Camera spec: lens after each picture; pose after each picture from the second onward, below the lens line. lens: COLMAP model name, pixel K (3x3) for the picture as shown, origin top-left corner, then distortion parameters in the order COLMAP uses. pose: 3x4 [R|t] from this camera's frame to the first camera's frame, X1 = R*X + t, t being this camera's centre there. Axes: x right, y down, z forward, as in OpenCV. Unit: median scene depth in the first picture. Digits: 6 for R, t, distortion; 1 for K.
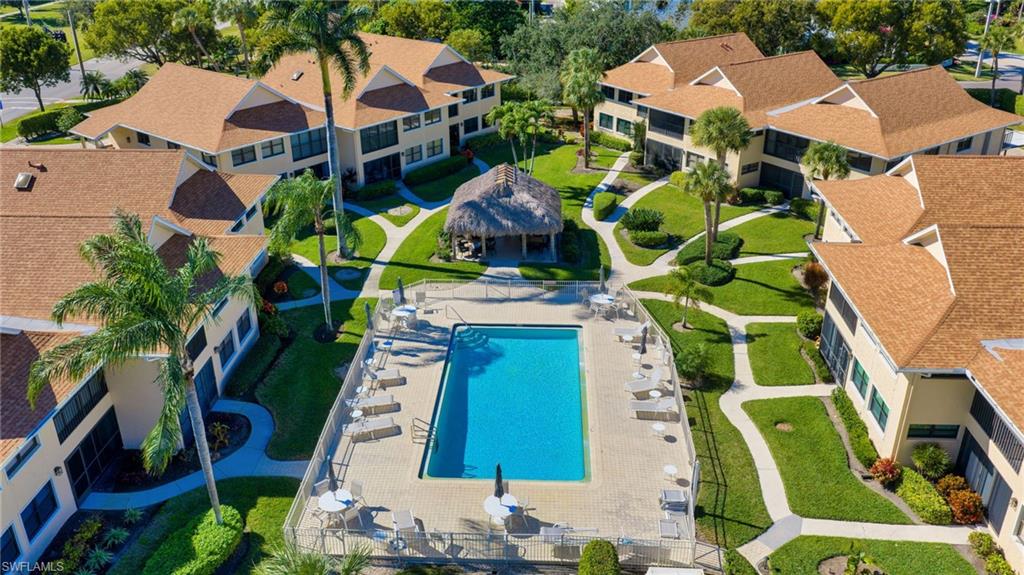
lens RADIAL K [[844.3, 0, 512.0], [0, 844.3, 287.5], [0, 0, 1]] dist [0.036321, -0.071405]
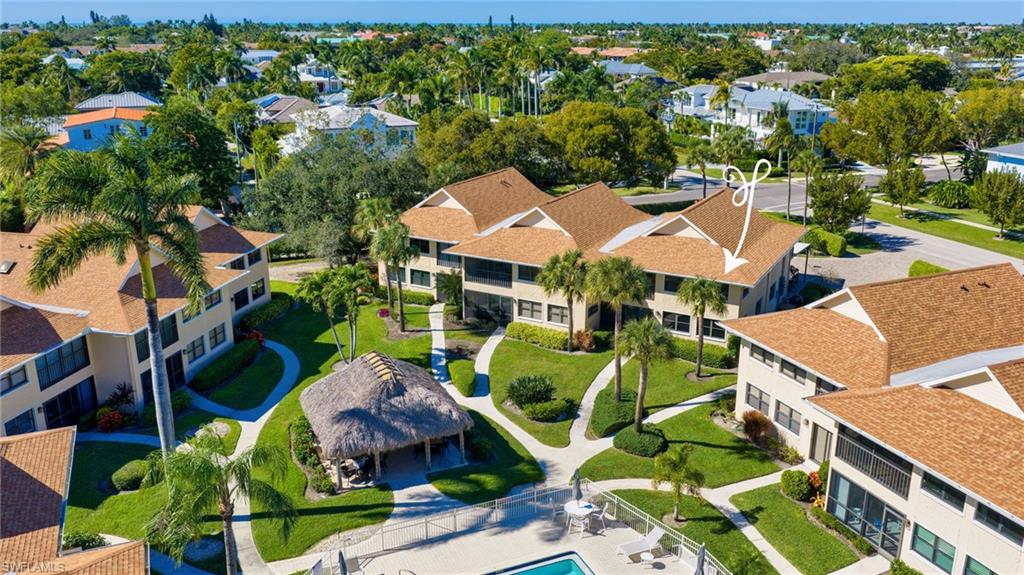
lens RADIAL K [[844.3, 0, 512.0], [0, 844.3, 287.5], [0, 0, 1]] dist [0.036321, -0.071405]
pose [[0.897391, -0.126377, 0.422750, -0.186832], [0.184466, 0.977813, -0.099266, -0.087542], [-0.400826, 0.167063, 0.900793, 0.191066]]
